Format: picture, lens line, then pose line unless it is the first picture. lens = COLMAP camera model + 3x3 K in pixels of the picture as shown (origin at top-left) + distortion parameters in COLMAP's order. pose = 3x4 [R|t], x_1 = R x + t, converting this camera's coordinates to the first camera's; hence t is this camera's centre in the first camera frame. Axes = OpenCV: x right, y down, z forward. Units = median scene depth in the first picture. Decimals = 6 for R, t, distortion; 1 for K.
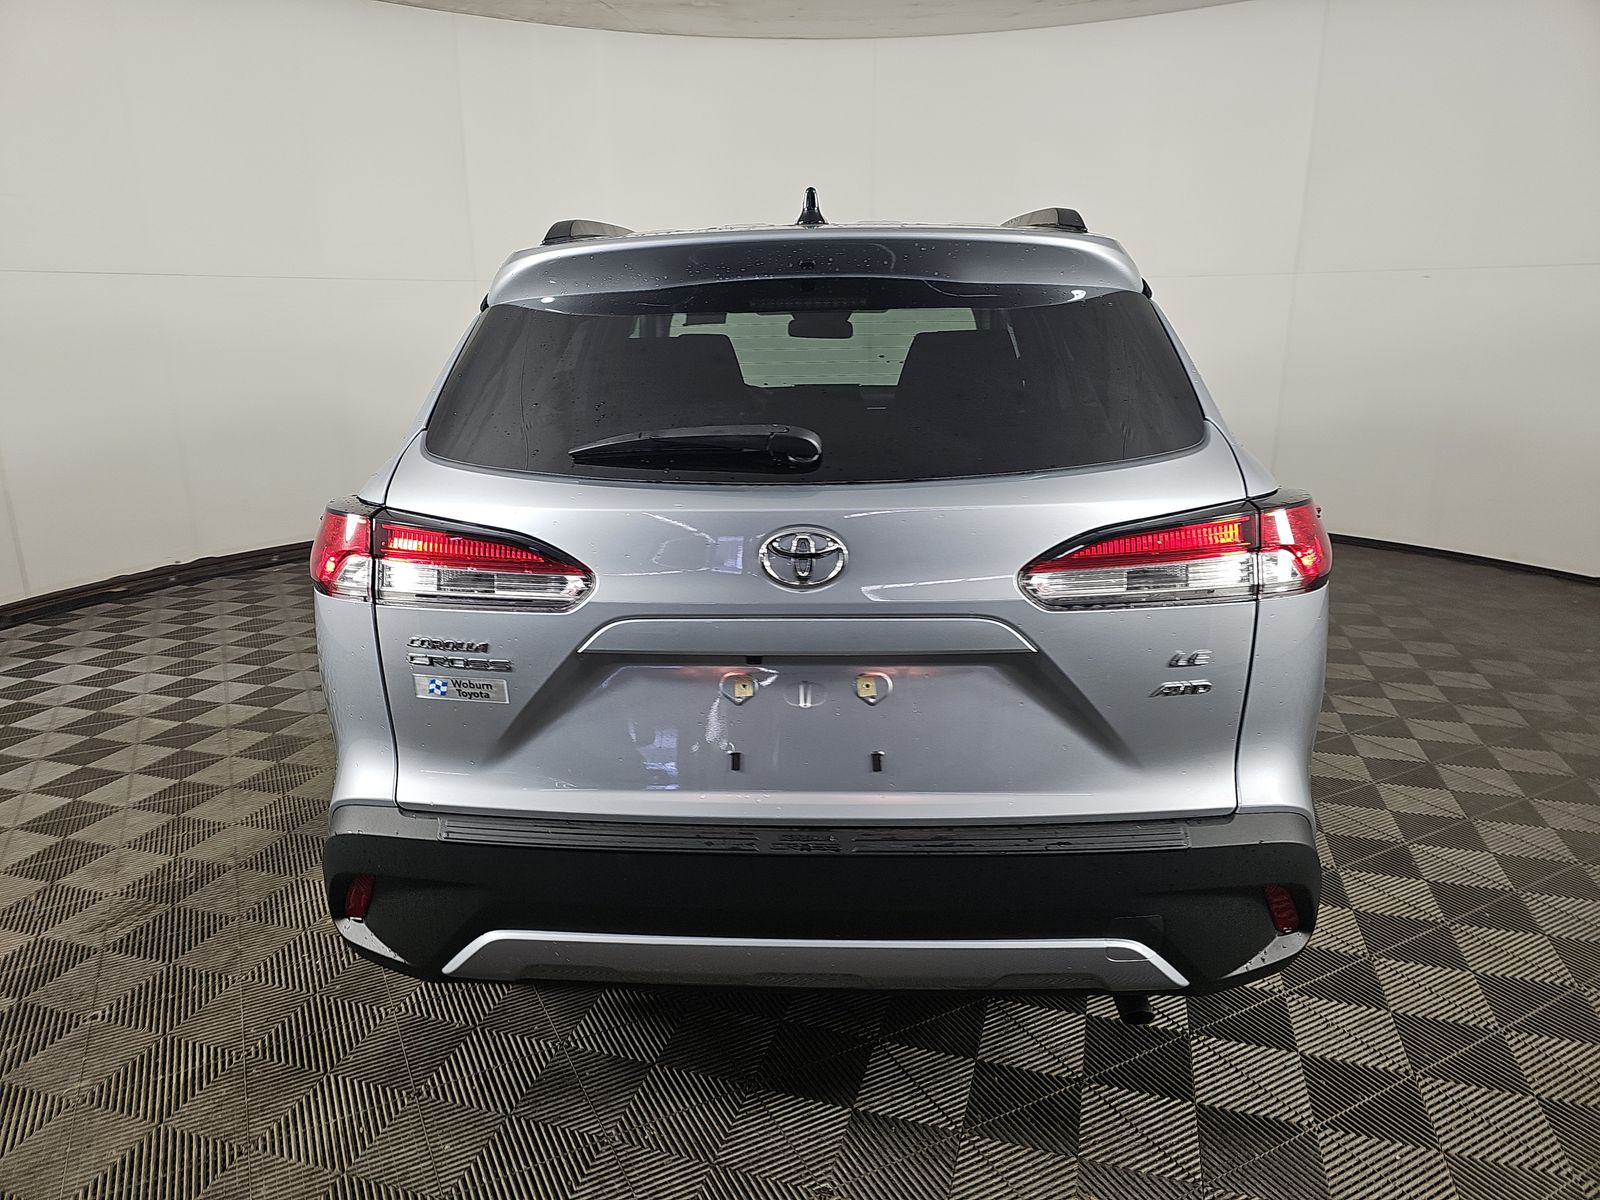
lens RADIAL K [[1083.6, 0, 800.0], [0, 1083.6, 600.0], [0, 0, 1]] dist [0.003668, 0.001140]
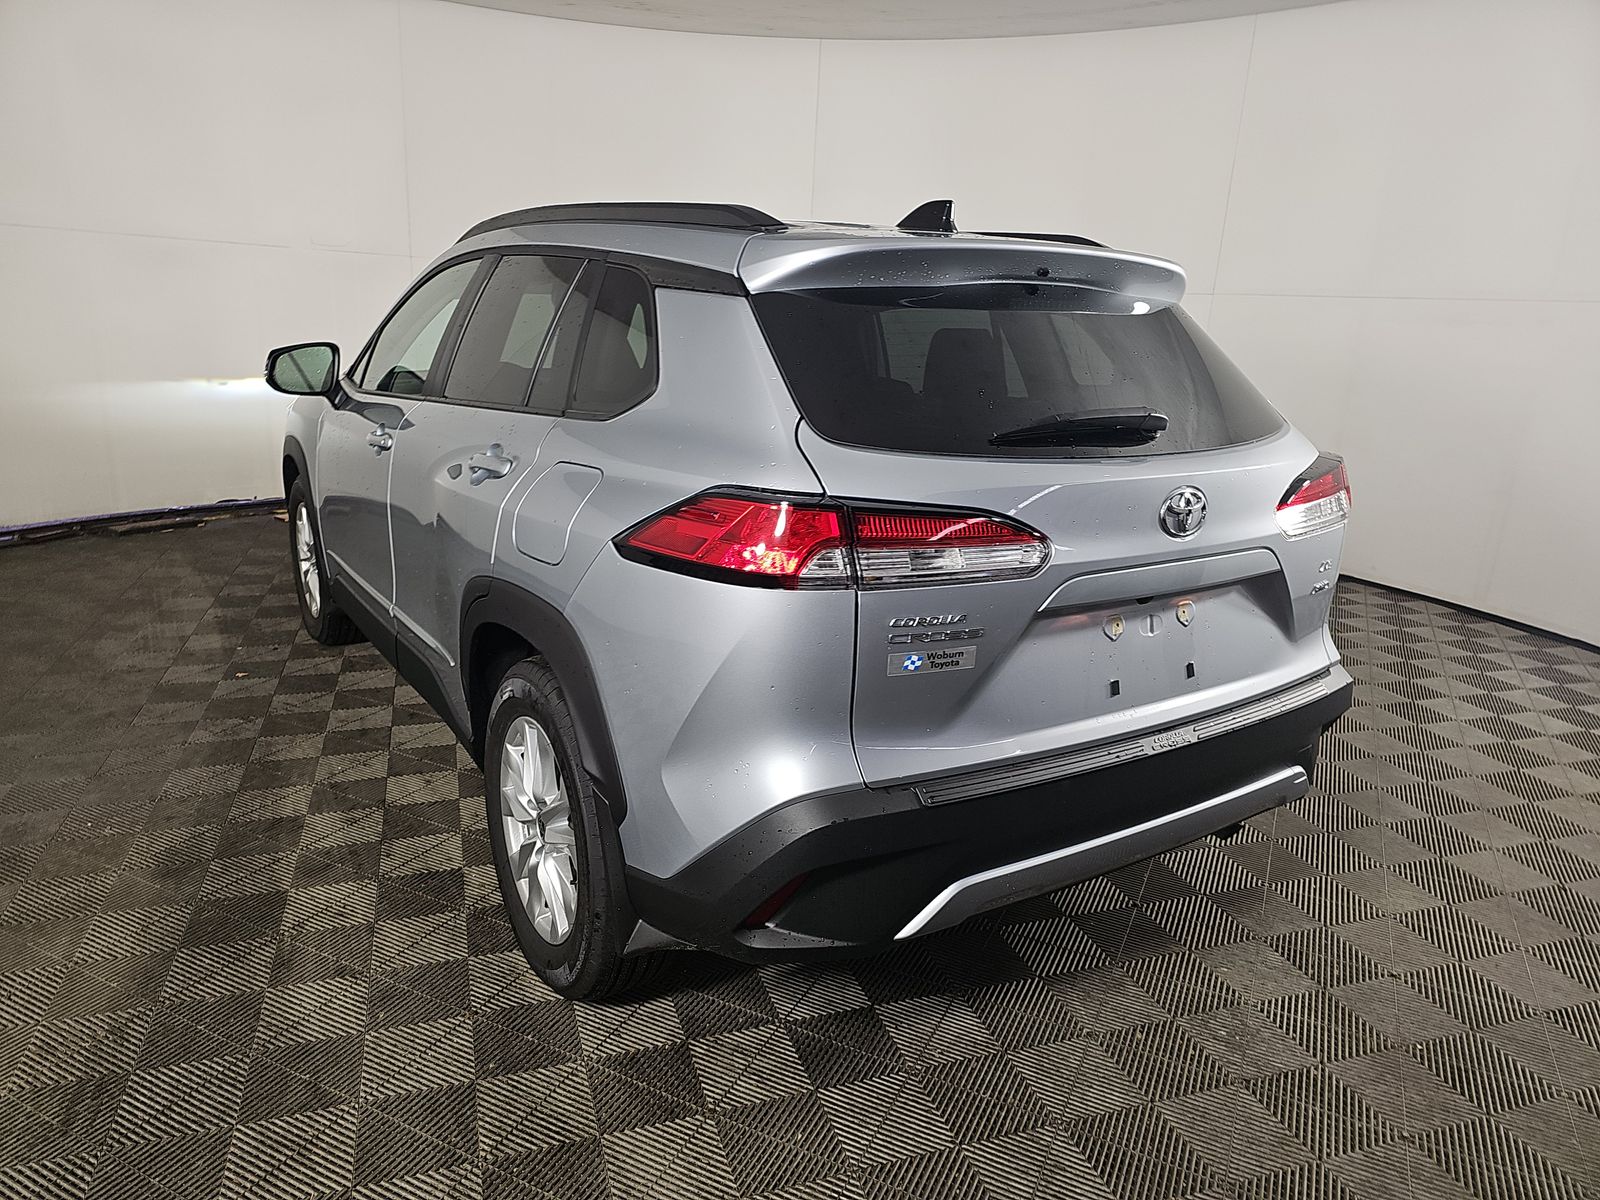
lens RADIAL K [[1083.6, 0, 800.0], [0, 1083.6, 600.0], [0, 0, 1]] dist [0.003668, 0.001140]
pose [[0.822166, -0.111566, 0.558208, -0.999949], [0.105770, 0.993470, 0.042775, -0.036654], [-0.559336, 0.023874, 0.828597, 0.187834]]
